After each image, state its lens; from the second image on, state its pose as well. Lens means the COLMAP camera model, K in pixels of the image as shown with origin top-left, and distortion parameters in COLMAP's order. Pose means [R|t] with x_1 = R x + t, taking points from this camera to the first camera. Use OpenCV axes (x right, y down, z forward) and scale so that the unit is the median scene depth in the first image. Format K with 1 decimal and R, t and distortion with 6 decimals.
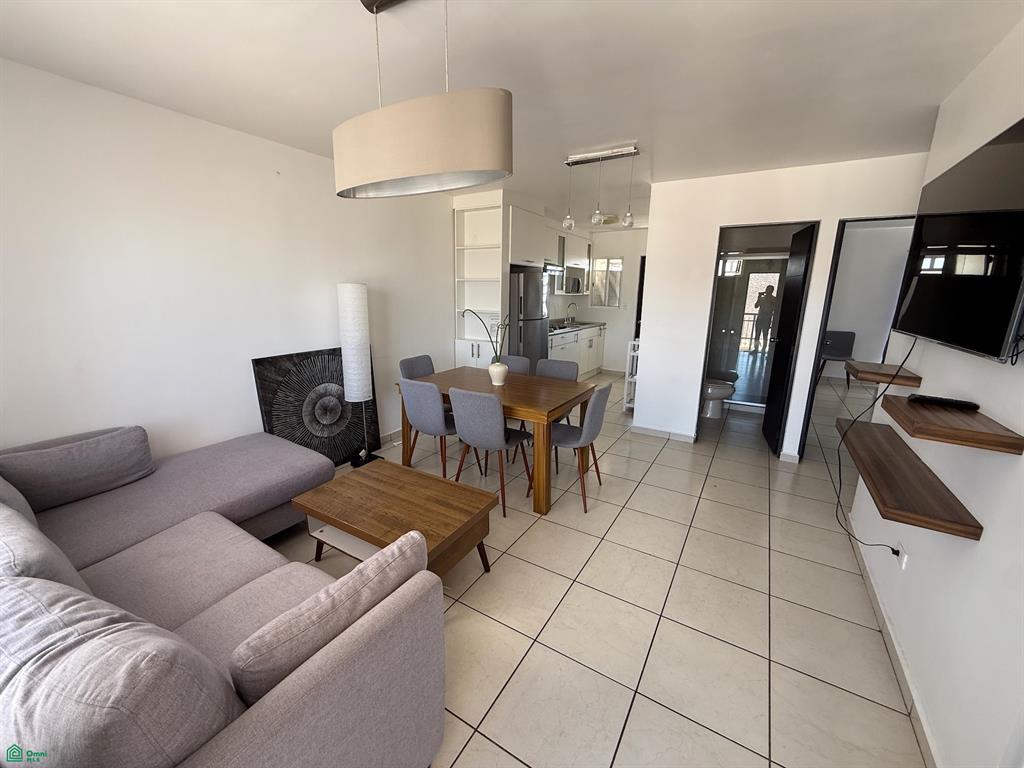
lens RADIAL K [[409.1, 0, 510.8], [0, 409.1, 381.8], [0, 0, 1]] dist [0.000315, 0.000446]
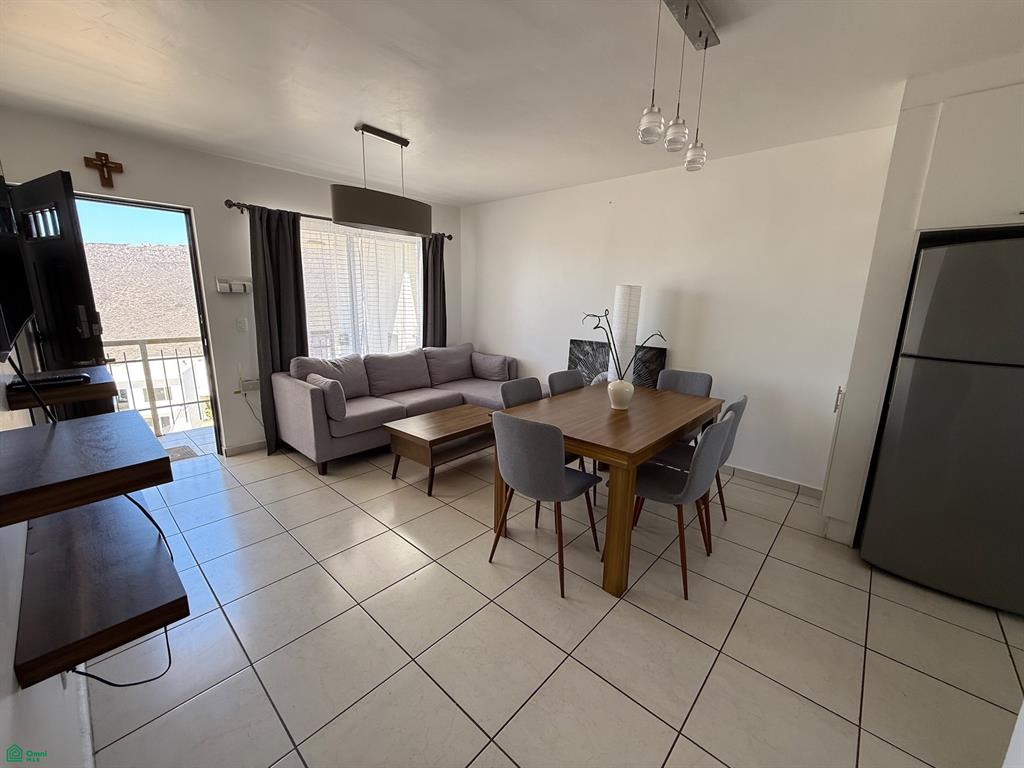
lens RADIAL K [[409.1, 0, 510.8], [0, 409.1, 381.8], [0, 0, 1]] dist [0.000315, 0.000446]
pose [[-0.187001, 0.186753, -0.964445, 0.609121], [-0.233768, 0.945101, 0.228334, -0.139005], [0.954140, 0.268155, -0.133078, 0.733257]]
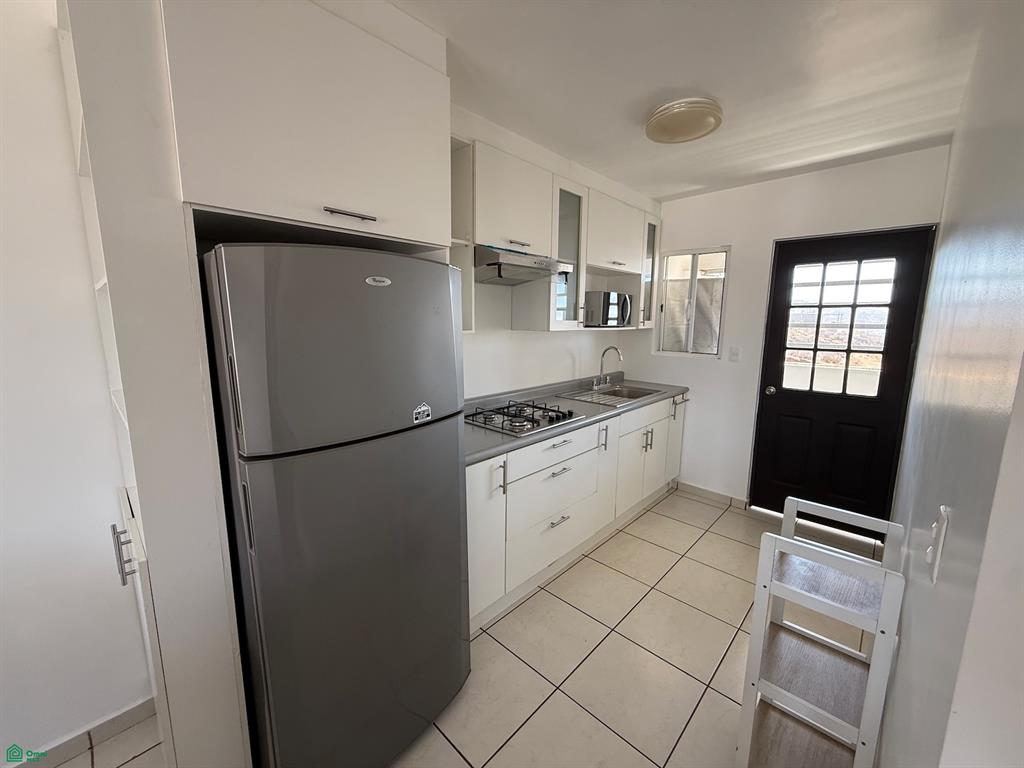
lens RADIAL K [[409.1, 0, 510.8], [0, 409.1, 381.8], [0, 0, 1]] dist [0.000315, 0.000446]
pose [[0.977836, 0.025942, -0.207758, 0.236761], [-0.039980, 0.997171, -0.063656, -0.204696], [0.205519, 0.070552, 0.976107, 0.902388]]
